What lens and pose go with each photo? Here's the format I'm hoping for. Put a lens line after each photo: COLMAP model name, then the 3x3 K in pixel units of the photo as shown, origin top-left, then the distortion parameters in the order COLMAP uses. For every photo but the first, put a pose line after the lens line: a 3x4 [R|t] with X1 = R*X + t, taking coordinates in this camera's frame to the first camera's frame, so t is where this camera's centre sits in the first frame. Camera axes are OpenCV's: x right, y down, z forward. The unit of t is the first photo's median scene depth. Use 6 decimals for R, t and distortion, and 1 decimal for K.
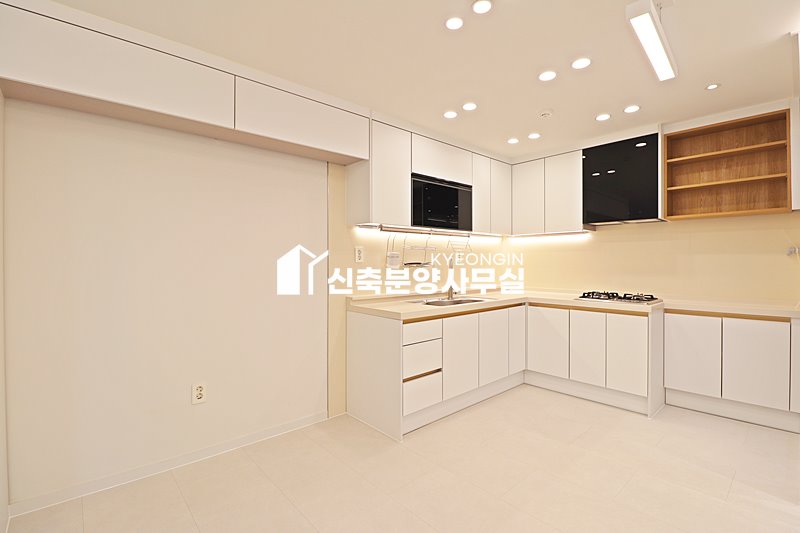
lens RADIAL K [[371.0, 0, 401.3], [0, 371.0, 261.5], [0, 0, 1]] dist [-0.000752, -0.011354]
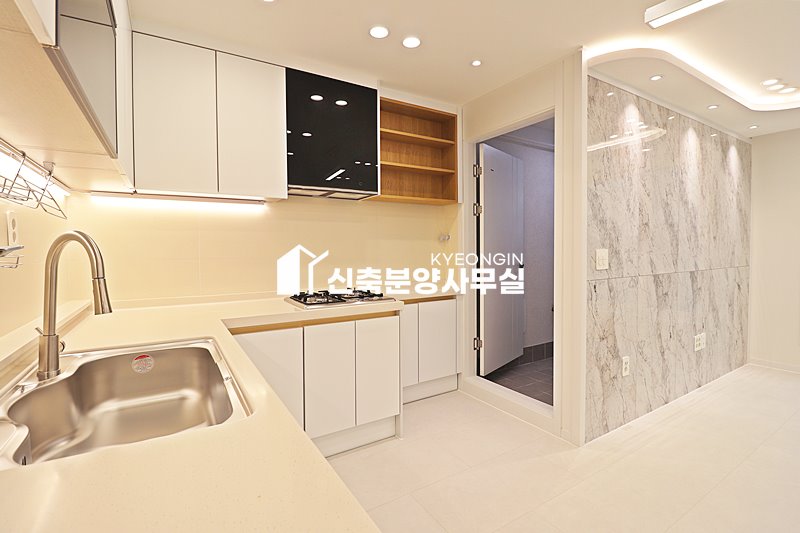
lens RADIAL K [[373.7, 0, 403.4], [0, 373.7, 260.3], [0, 0, 1]] dist [-0.000194, -0.014124]
pose [[0.173670, -0.029836, 0.984352, -0.121516], [0.004689, 0.999555, 0.029470, 0.005146], [-0.984793, -0.000503, 0.173733, 0.802464]]
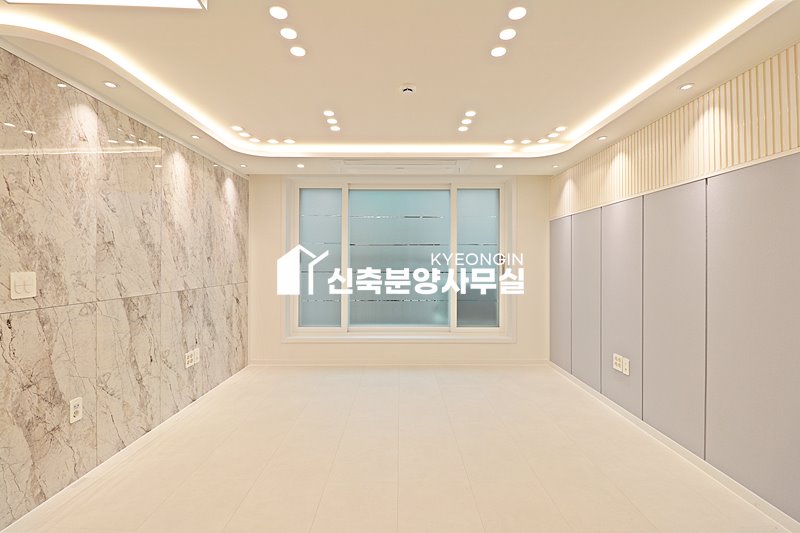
lens RADIAL K [[371.0, 0, 401.3], [0, 371.0, 261.5], [0, 0, 1]] dist [-0.000752, -0.011354]
pose [[-0.744433, 0.002610, 0.667692, -0.140668], [-0.002482, 0.999975, -0.006676, -0.007793], [-0.667692, -0.006627, -0.744408, 0.568442]]
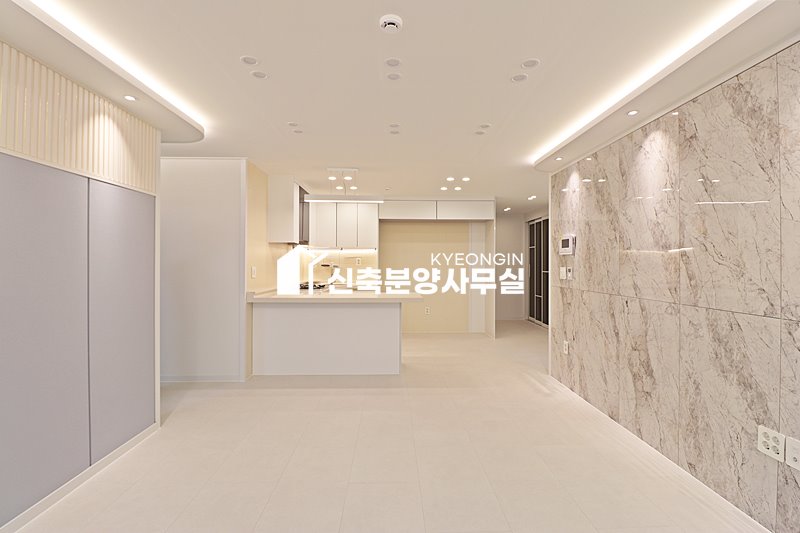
lens RADIAL K [[371.0, 0, 401.3], [0, 371.0, 261.5], [0, 0, 1]] dist [-0.000752, -0.011354]
pose [[0.758912, 0.002229, -0.651190, 0.856053], [-0.003056, 0.999995, -0.000139, -0.016968], [0.651186, 0.002095, 0.758915, -0.508521]]
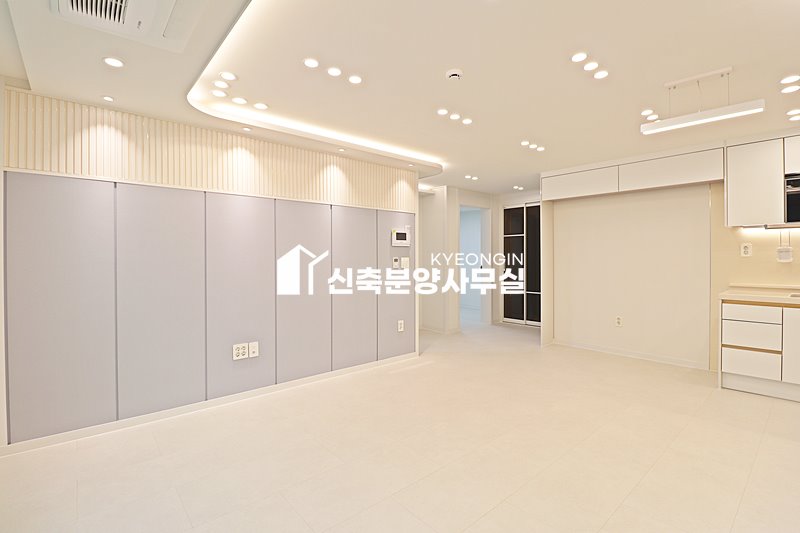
lens RADIAL K [[371.0, 0, 401.3], [0, 371.0, 261.5], [0, 0, 1]] dist [-0.000752, -0.011354]
pose [[-0.016816, 0.012593, -0.999779, 1.127502], [0.005663, 0.999906, 0.012499, -0.003035], [0.999843, -0.005451, -0.016885, -0.114766]]
